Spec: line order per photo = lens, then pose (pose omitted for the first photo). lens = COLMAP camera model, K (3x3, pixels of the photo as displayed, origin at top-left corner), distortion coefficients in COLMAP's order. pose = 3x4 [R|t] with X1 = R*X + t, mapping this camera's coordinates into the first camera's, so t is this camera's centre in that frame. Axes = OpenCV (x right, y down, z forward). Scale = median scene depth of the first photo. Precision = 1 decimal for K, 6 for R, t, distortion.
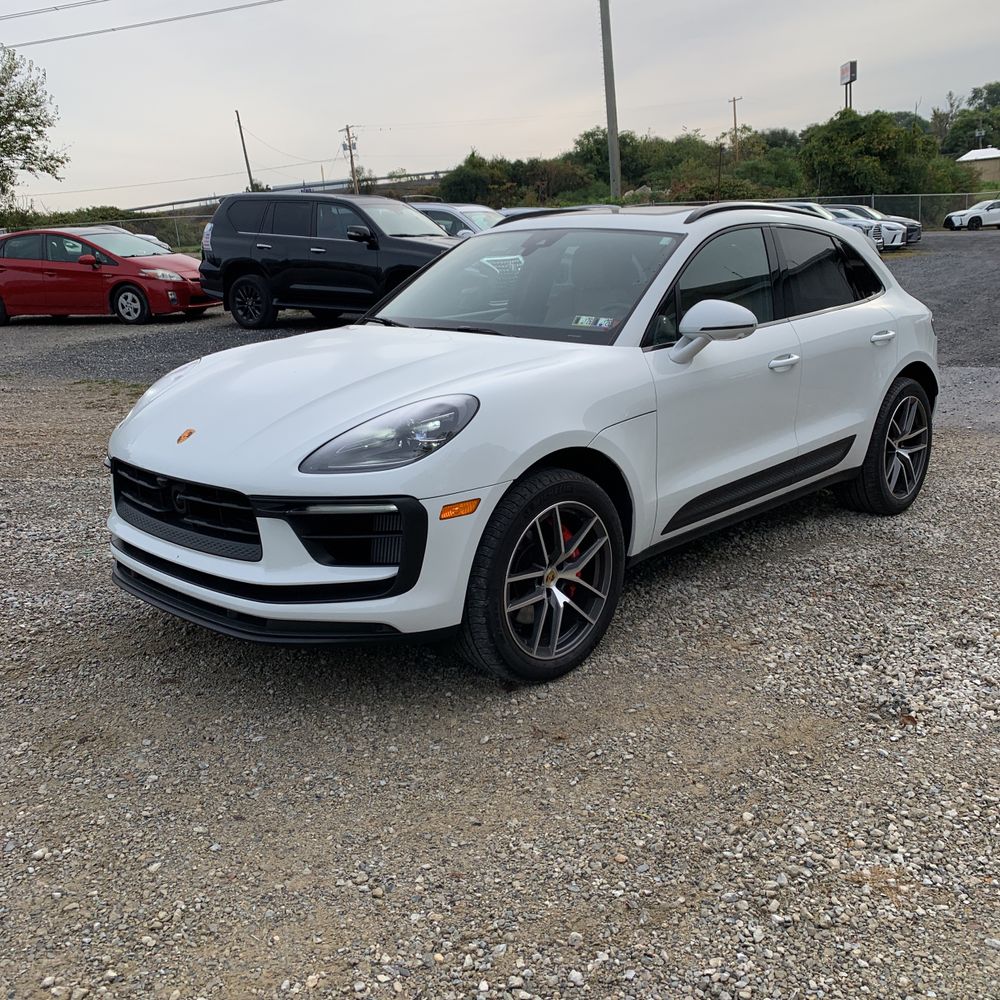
lens RADIAL K [[1029.3, 0, 503.7], [0, 1029.3, 502.4], [0, 0, 1]] dist [0.038500, -0.054631]
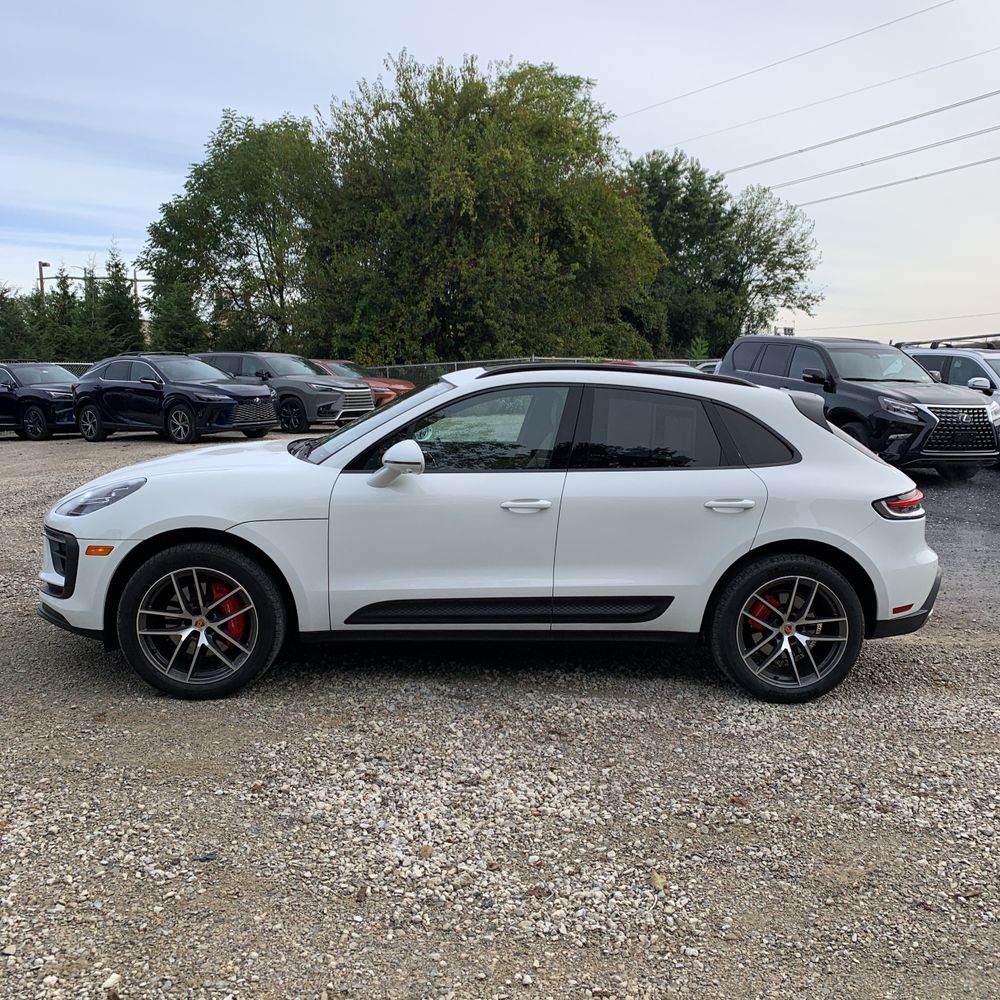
lens RADIAL K [[1017.5, 0, 512.0], [0, 1017.5, 498.5], [0, 0, 1]] dist [0.123679, -0.278150]
pose [[0.744028, 0.132248, -0.654929, 0.076400], [-0.213367, 0.975920, -0.045330, -0.007137], [0.633164, 0.173467, 0.754329, 0.013319]]
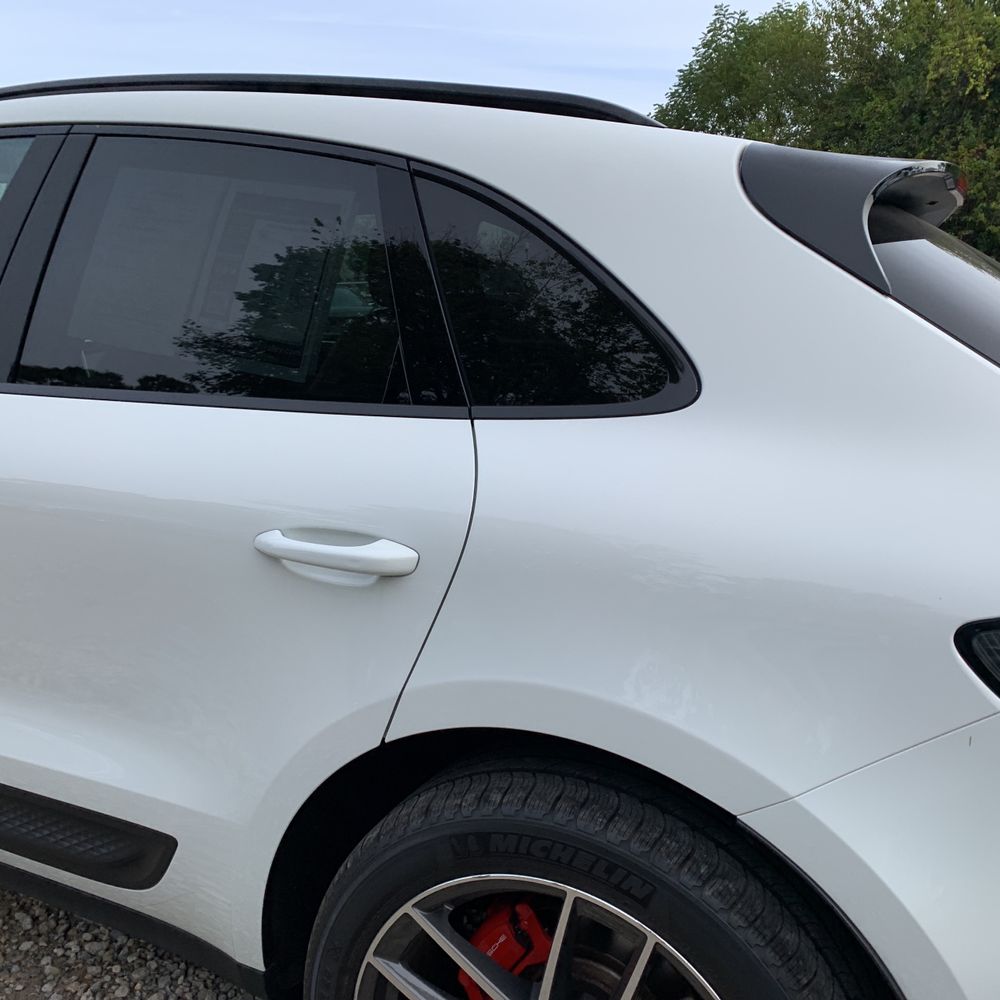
lens RADIAL K [[1045.4, 0, 501.3], [0, 1045.4, 474.3], [0, 0, 1]] dist [0.012793, -0.001864]
pose [[0.319737, 0.210870, -0.923743, 0.055254], [-0.281626, 0.952011, 0.119843, -0.019998], [0.904685, 0.221832, 0.363780, 0.085705]]
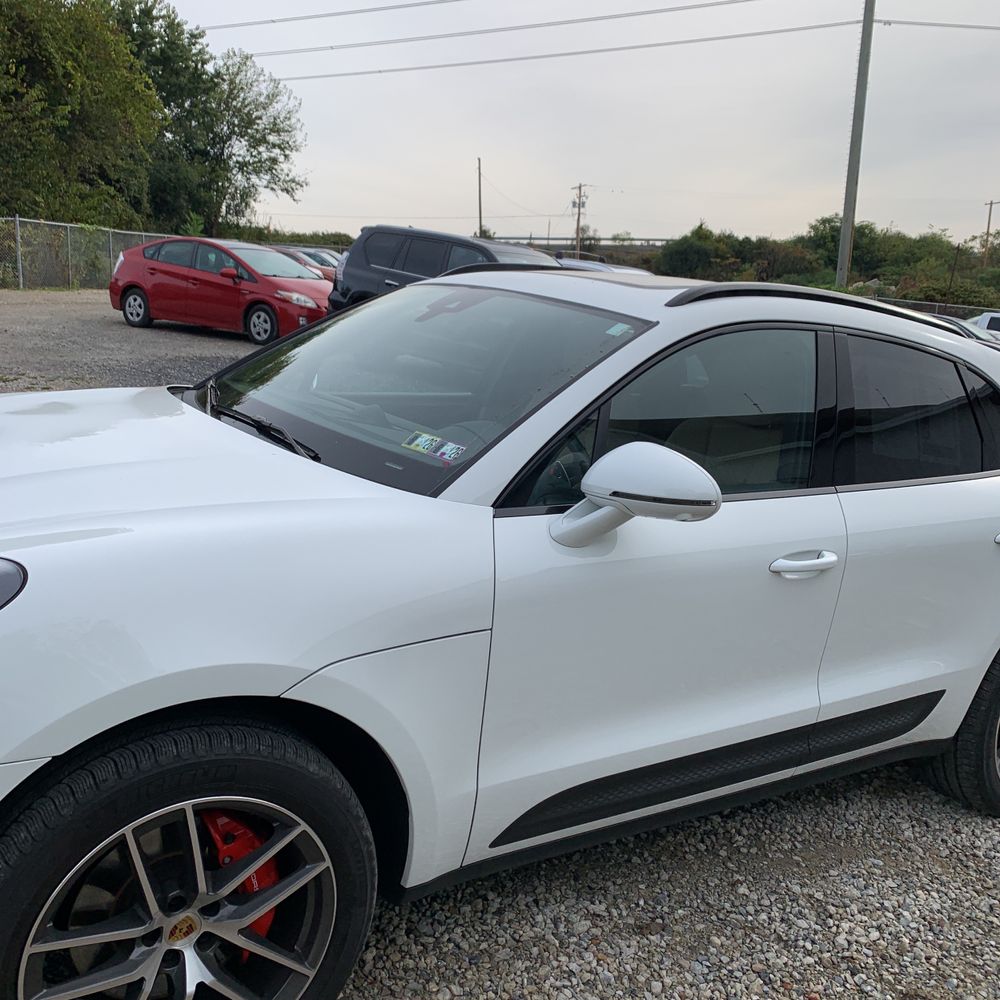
lens RADIAL K [[1031.0, 0, 496.8], [0, 1031.0, 490.8], [0, 0, 1]] dist [0.025242, -0.030885]
pose [[0.967529, 0.168462, -0.188439, 0.016275], [-0.180539, 0.982359, -0.048752, -0.009185], [0.176902, 0.081189, 0.980874, 0.031533]]
